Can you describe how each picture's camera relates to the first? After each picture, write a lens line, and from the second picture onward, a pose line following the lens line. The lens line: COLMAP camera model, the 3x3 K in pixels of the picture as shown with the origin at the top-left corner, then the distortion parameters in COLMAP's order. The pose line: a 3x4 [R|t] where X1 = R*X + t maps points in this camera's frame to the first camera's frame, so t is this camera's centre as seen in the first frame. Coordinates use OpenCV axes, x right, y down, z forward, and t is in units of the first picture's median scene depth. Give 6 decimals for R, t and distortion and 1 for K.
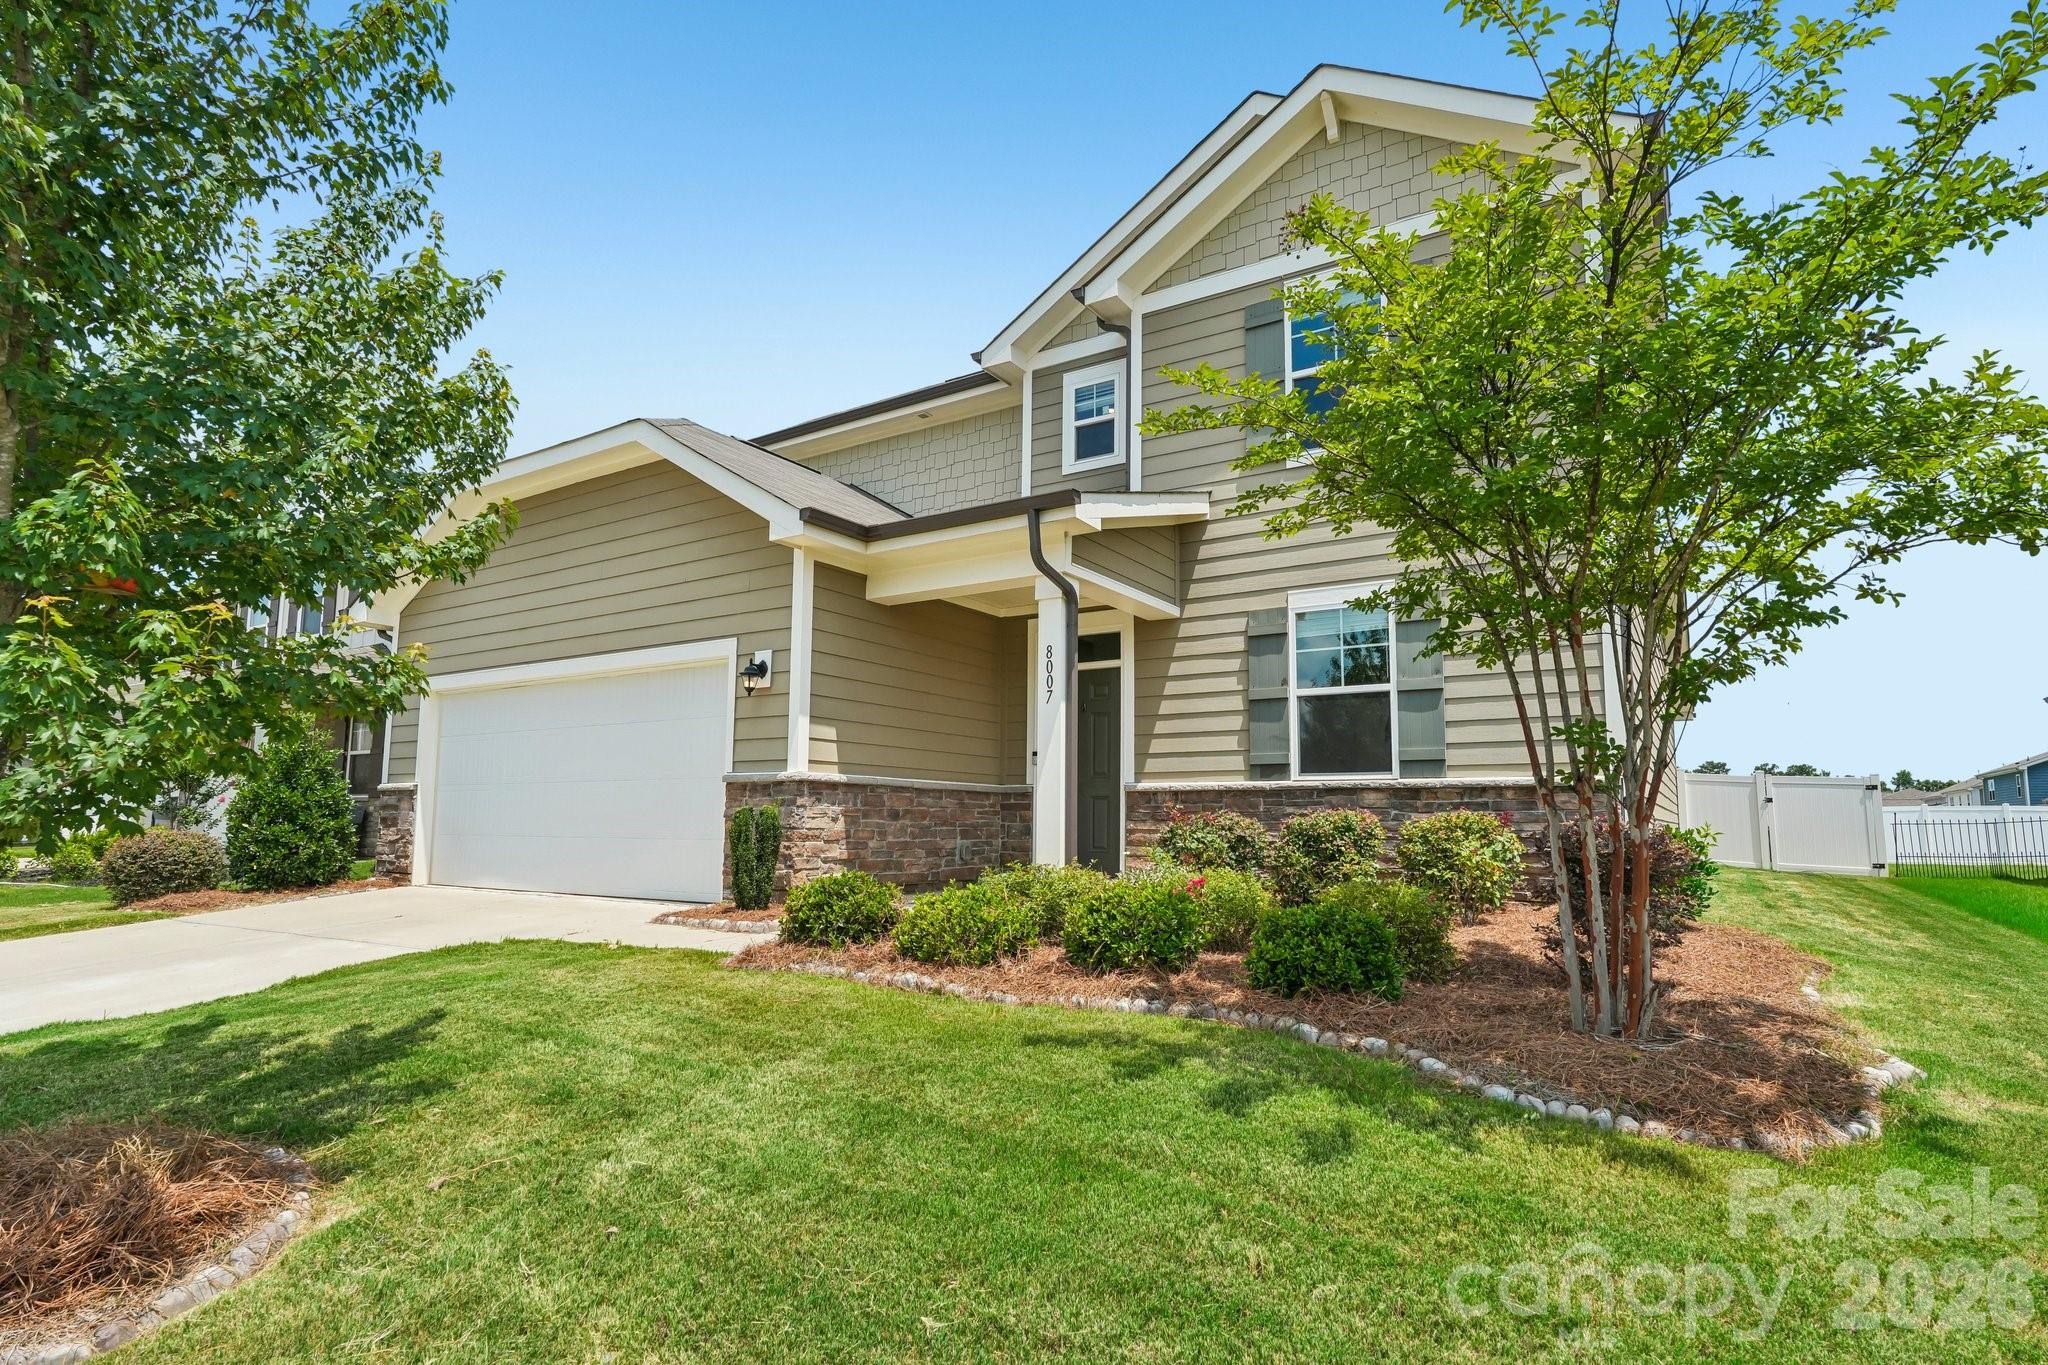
lens RADIAL K [[1018.5, 0, 1079.5], [0, 1018.5, 717.8], [0, 0, 1]] dist [0.001749, 0.002324]
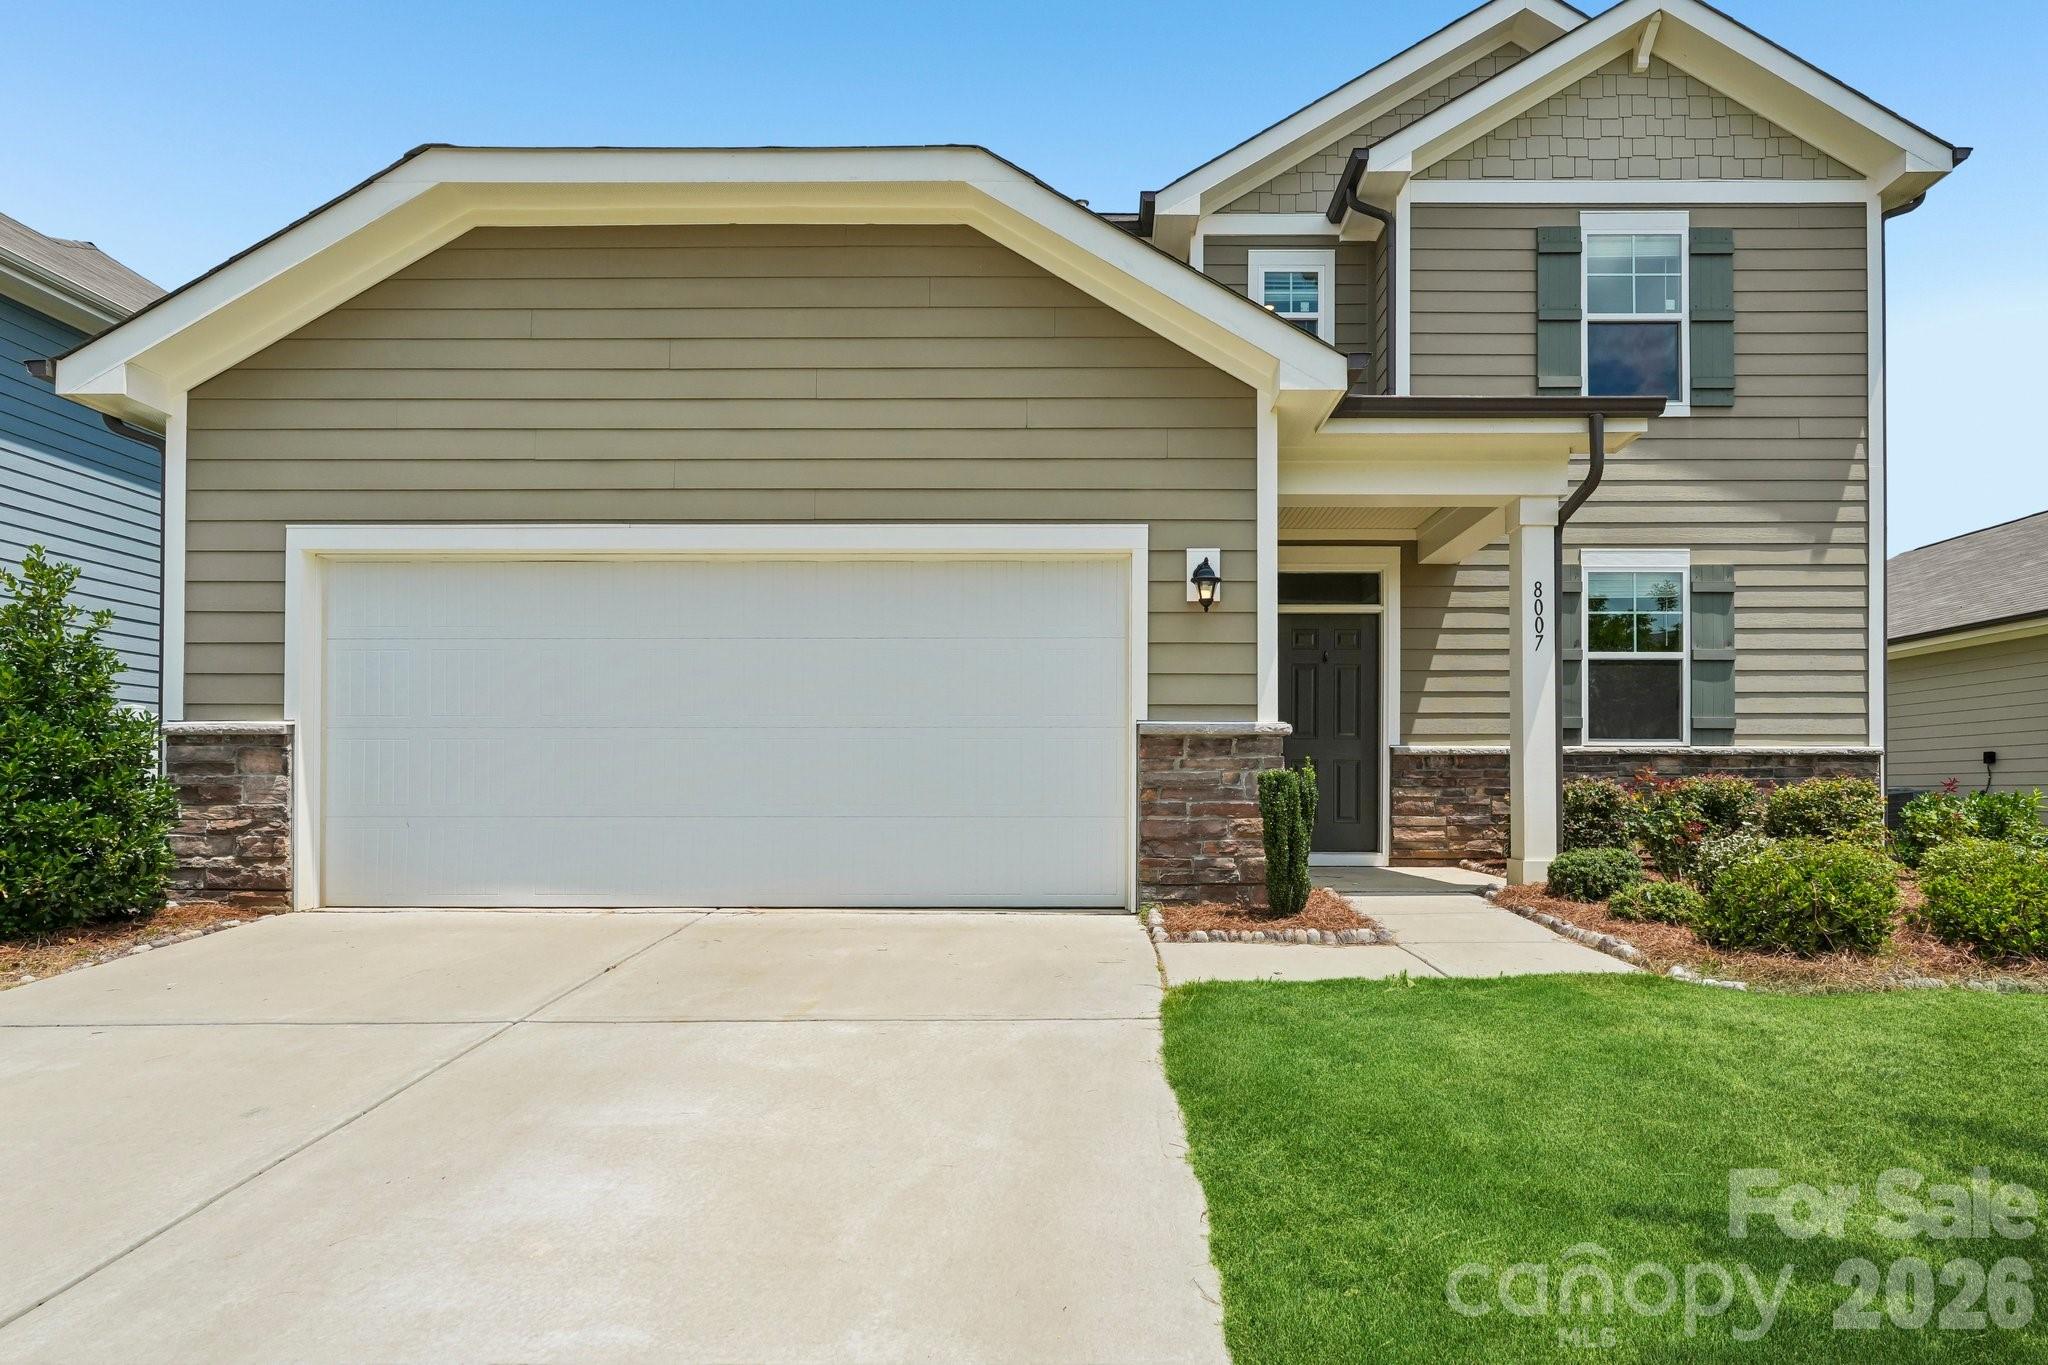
lens RADIAL K [[1018.5, 0, 1049.5], [0, 1018.5, 778.0], [0, 0, 1]] dist [0.001749, 0.002324]
pose [[0.859900, 0.000727, 0.510461, -0.726919], [-0.048621, 0.995569, 0.080488, 0.038448], [-0.508141, -0.094031, 0.856126, 0.420564]]
